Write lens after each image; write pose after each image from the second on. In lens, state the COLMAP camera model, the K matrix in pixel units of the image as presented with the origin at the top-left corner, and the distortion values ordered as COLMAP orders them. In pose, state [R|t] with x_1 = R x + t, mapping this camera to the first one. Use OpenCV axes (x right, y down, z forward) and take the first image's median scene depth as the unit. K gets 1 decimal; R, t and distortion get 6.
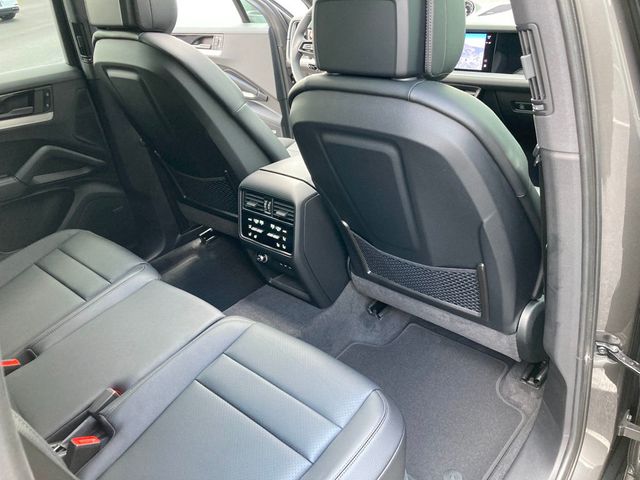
lens RADIAL K [[524.5, 0, 320.0], [0, 524.5, 240.0], [0, 0, 1]] dist [0.012029, -0.010445]
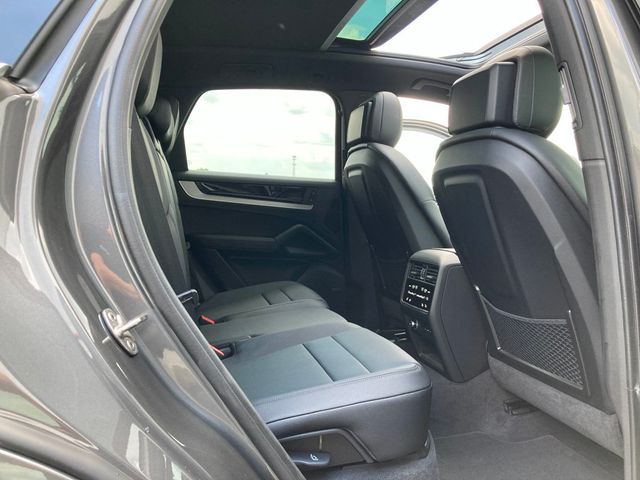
lens RADIAL K [[518.3, 0, 318.7], [0, 518.3, 232.5], [0, 0, 1]] dist [0.035852, 0.001949]
pose [[0.822553, 0.121110, -0.555642, 0.342948], [-0.338740, 0.889160, -0.307653, 0.292802], [0.456795, 0.441279, 0.772406, -0.048402]]
